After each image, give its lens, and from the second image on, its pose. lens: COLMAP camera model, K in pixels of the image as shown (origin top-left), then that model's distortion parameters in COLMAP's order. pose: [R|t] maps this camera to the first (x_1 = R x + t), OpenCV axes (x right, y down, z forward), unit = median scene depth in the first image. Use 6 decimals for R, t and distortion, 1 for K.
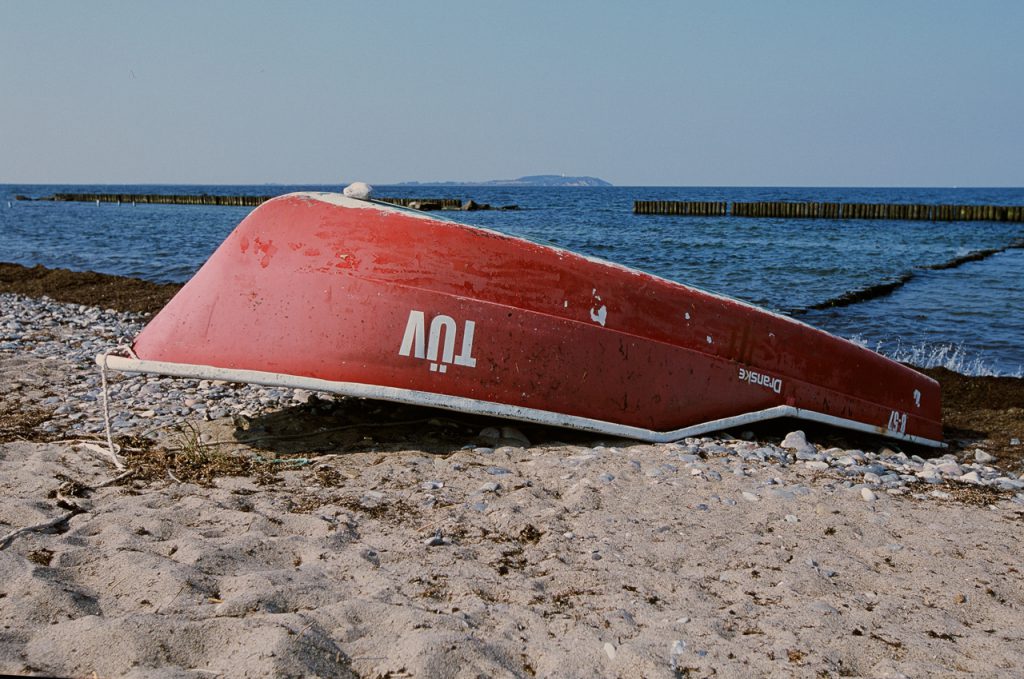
lens RADIAL K [[906.6, 0, 511.8], [0, 906.6, 308.7], [0, 0, 1]] dist [-0.010475, 0.149101]
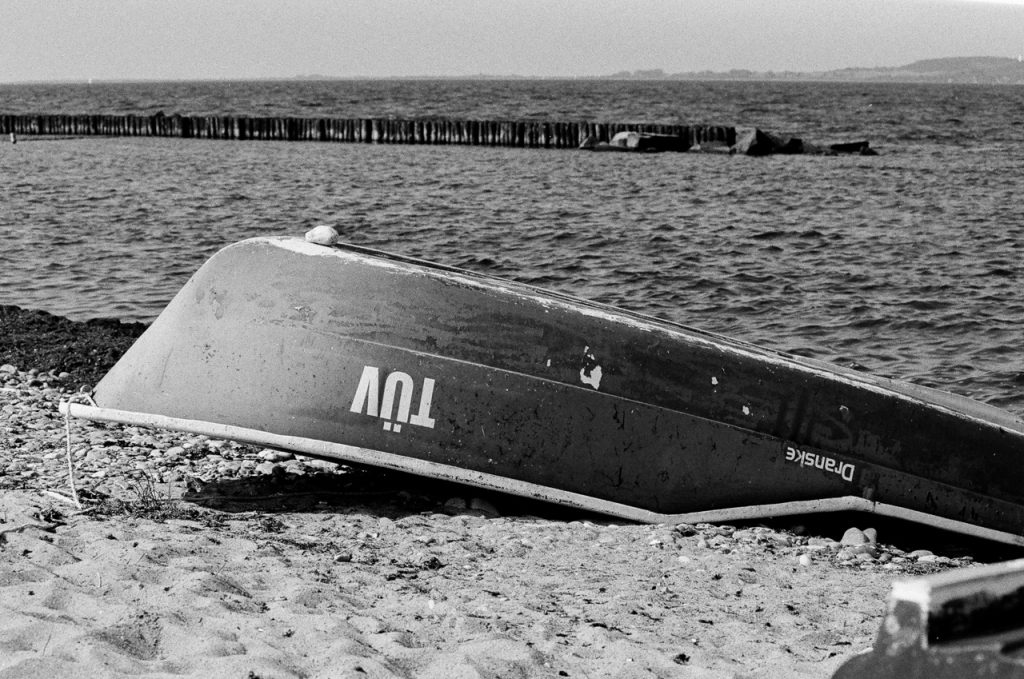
lens RADIAL K [[2367.3, 0, 512.0], [0, 2367.3, 339.5], [0, 0, 1]] dist [-0.254621, -0.354566]
pose [[0.984731, 0.016569, -0.173290, 0.421970], [-0.019999, 0.999637, -0.018065, 0.014339], [0.172928, 0.021255, 0.984705, -1.273440]]
